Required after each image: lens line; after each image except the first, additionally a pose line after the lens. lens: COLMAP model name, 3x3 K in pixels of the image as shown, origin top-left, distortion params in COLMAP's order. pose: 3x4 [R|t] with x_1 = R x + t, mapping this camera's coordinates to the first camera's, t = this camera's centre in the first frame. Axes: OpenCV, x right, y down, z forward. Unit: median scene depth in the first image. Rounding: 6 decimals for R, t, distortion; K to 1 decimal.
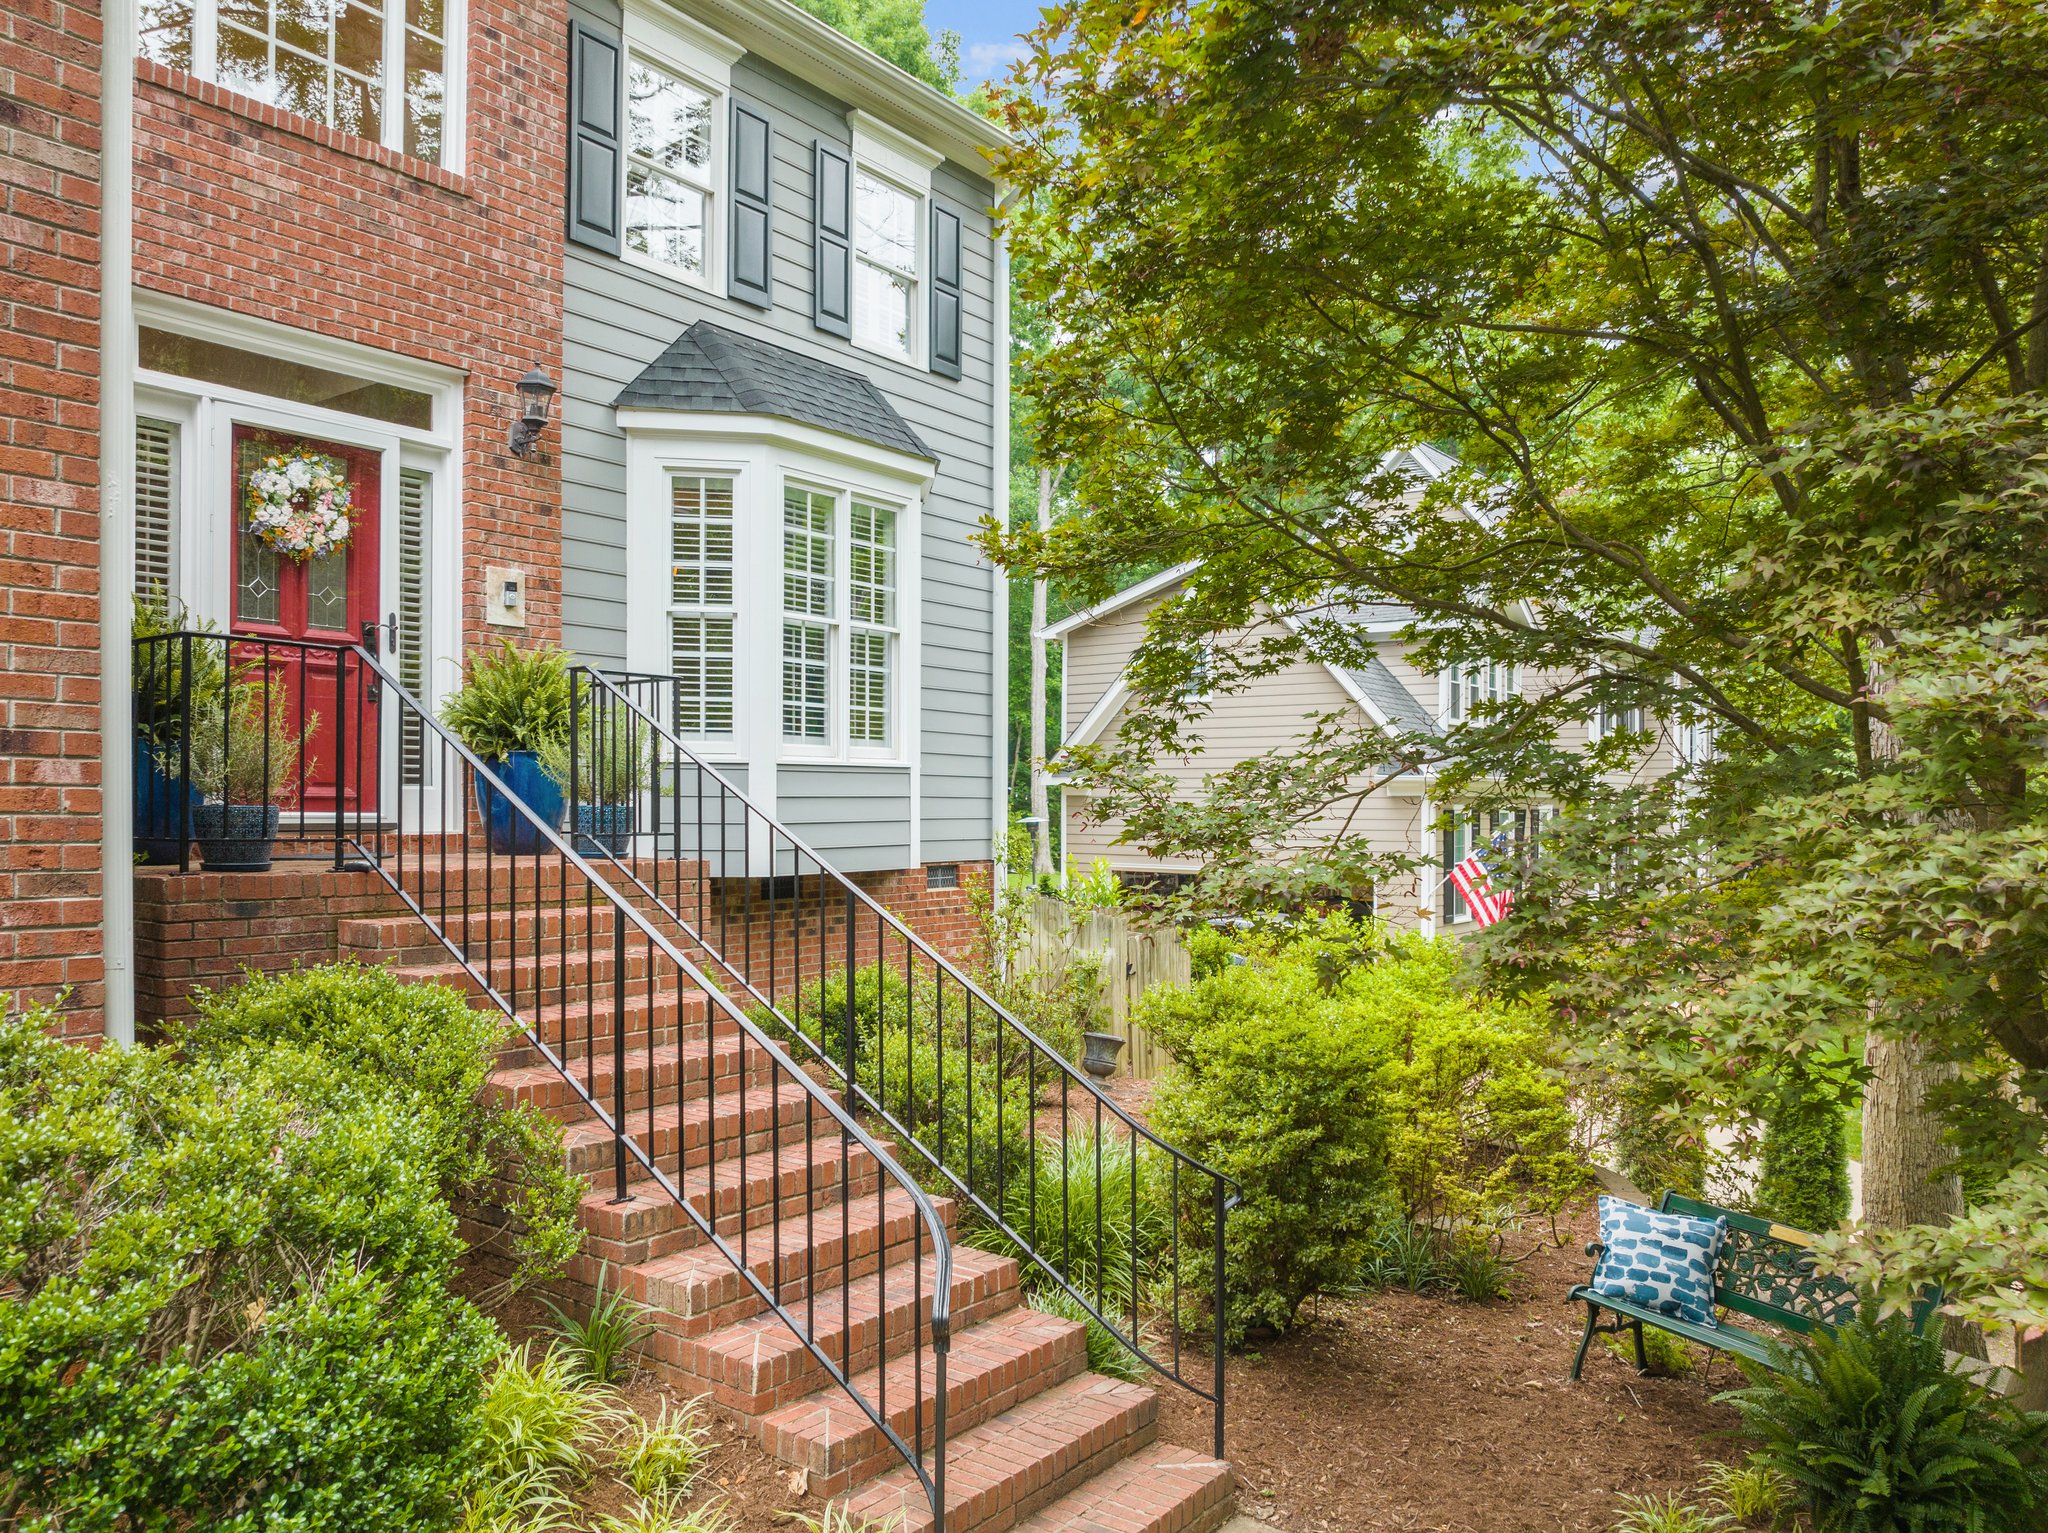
lens RADIAL K [[1486.7, 0, 1028.6], [0, 1486.7, 790.8], [0, 0, 1]] dist [-0.041933, 0.023528]
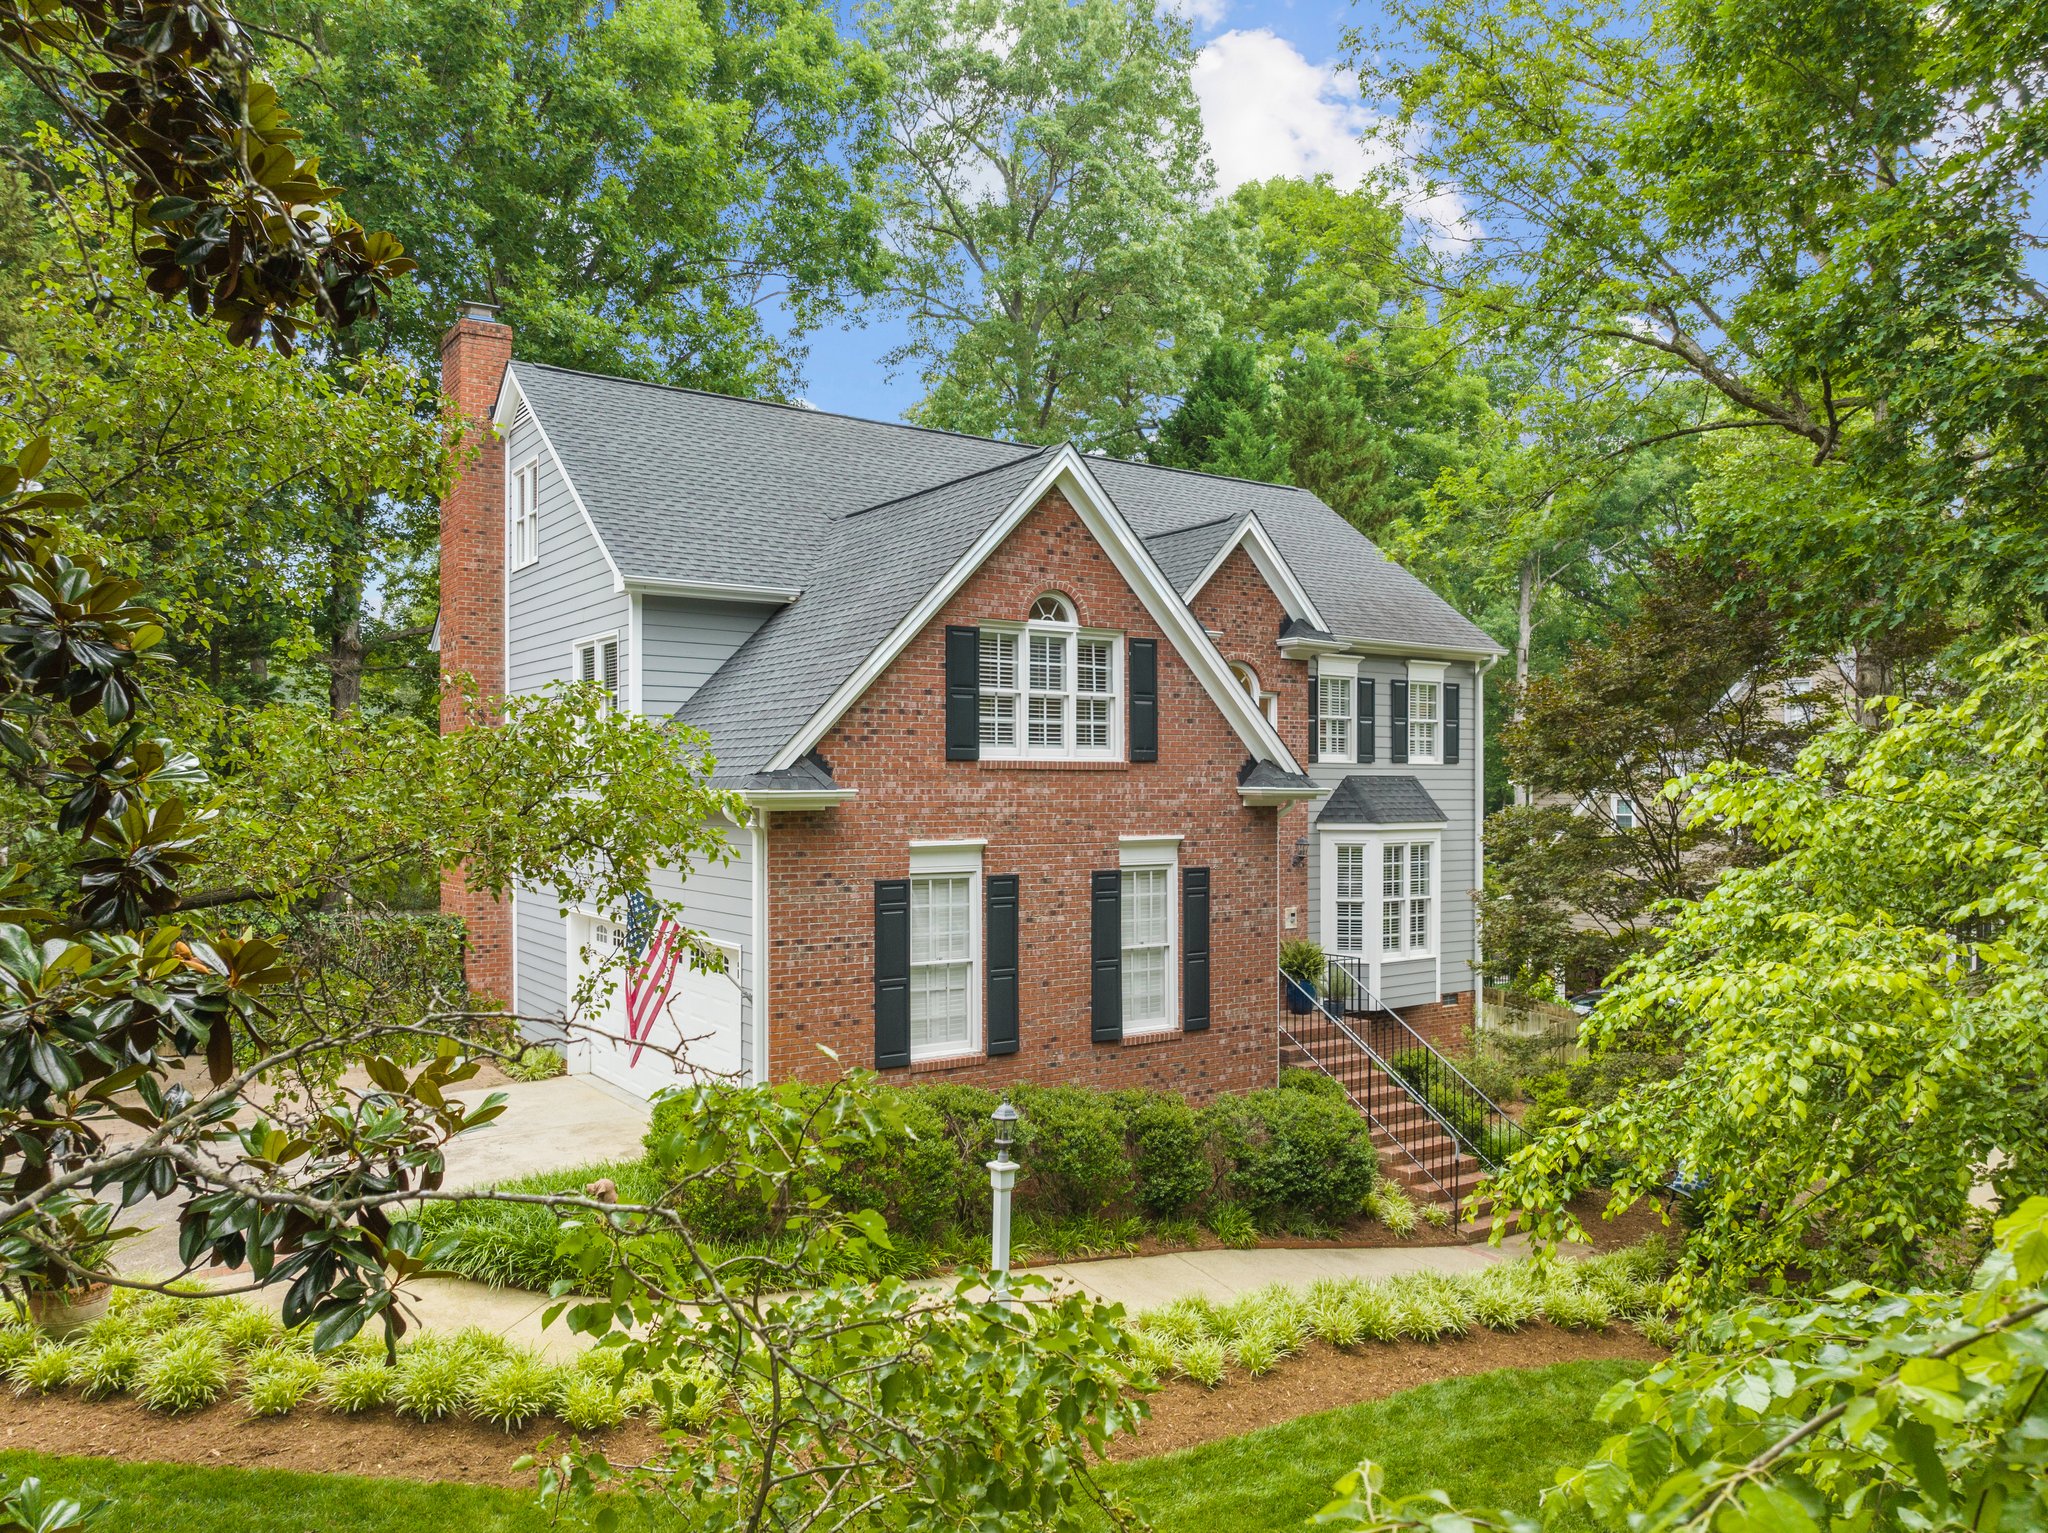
lens RADIAL K [[1459.2, 0, 1039.2], [0, 1459.2, 853.5], [0, 0, 1]] dist [-0.030660, 0.005531]
pose [[0.950075, 0.004949, -0.311981, 0.040604], [0.011920, 0.998569, 0.052139, -0.329842], [0.311793, -0.053255, 0.948656, -1.423897]]
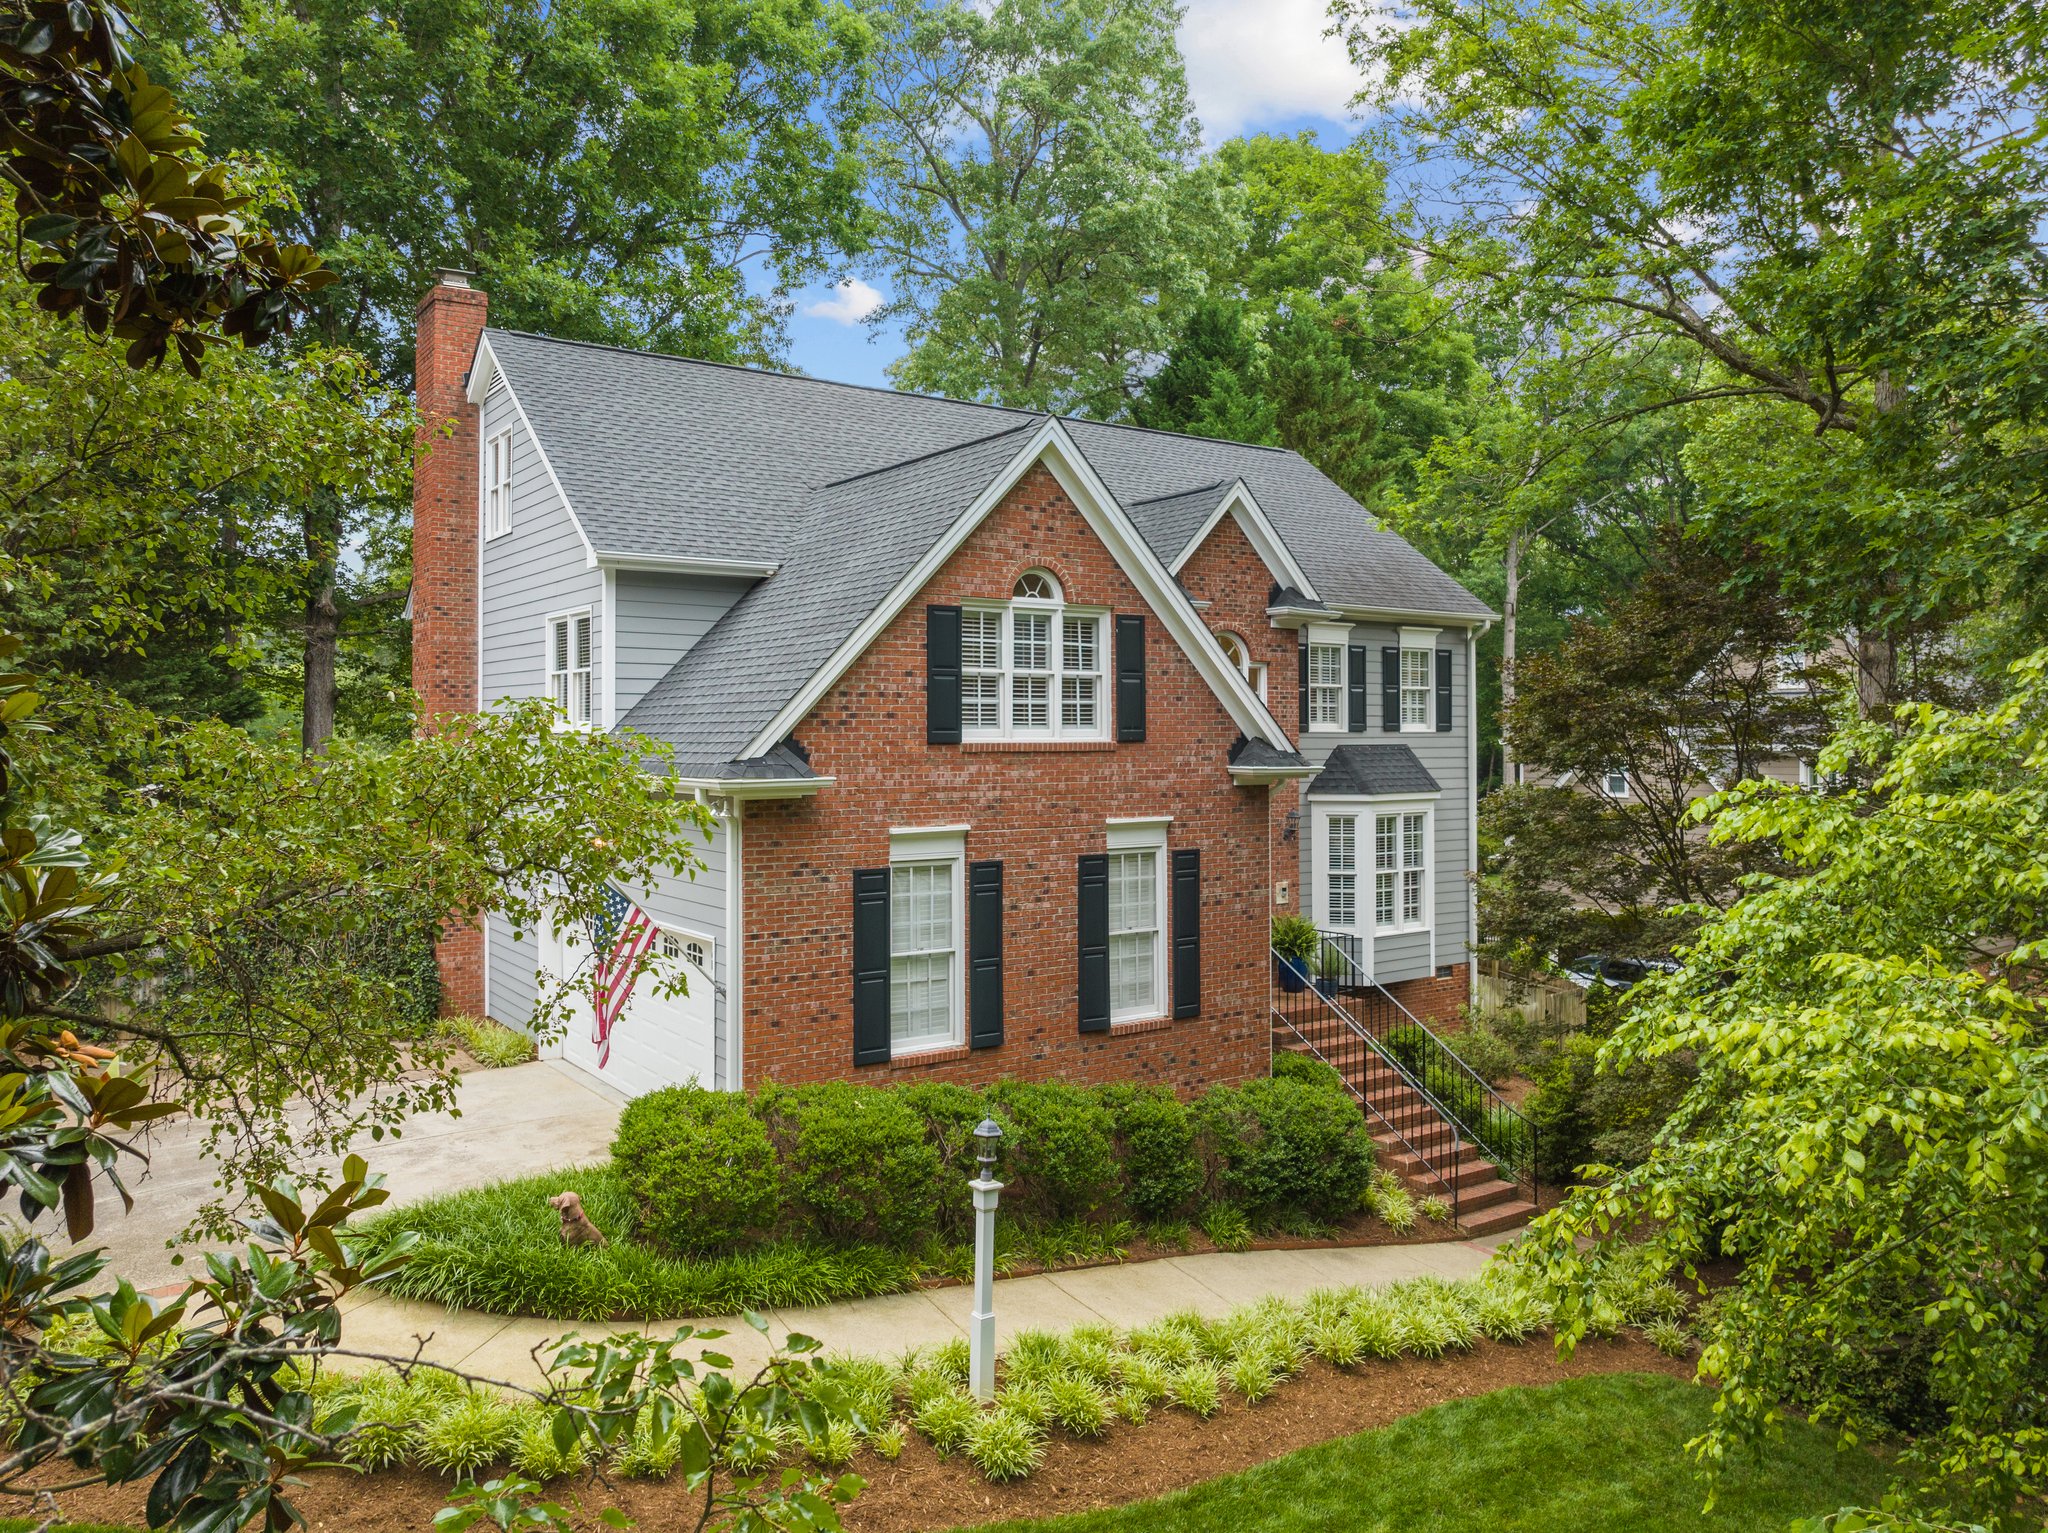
lens RADIAL K [[1457.6, 0, 1024.0], [0, 1457.6, 766.5], [0, 0, 1]] dist [-0.040736, 0.020758]
pose [[0.949941, -0.003455, -0.312410, 0.024108], [0.013632, 0.999445, 0.030400, -0.370683], [0.312132, -0.033137, 0.949461, -1.369236]]
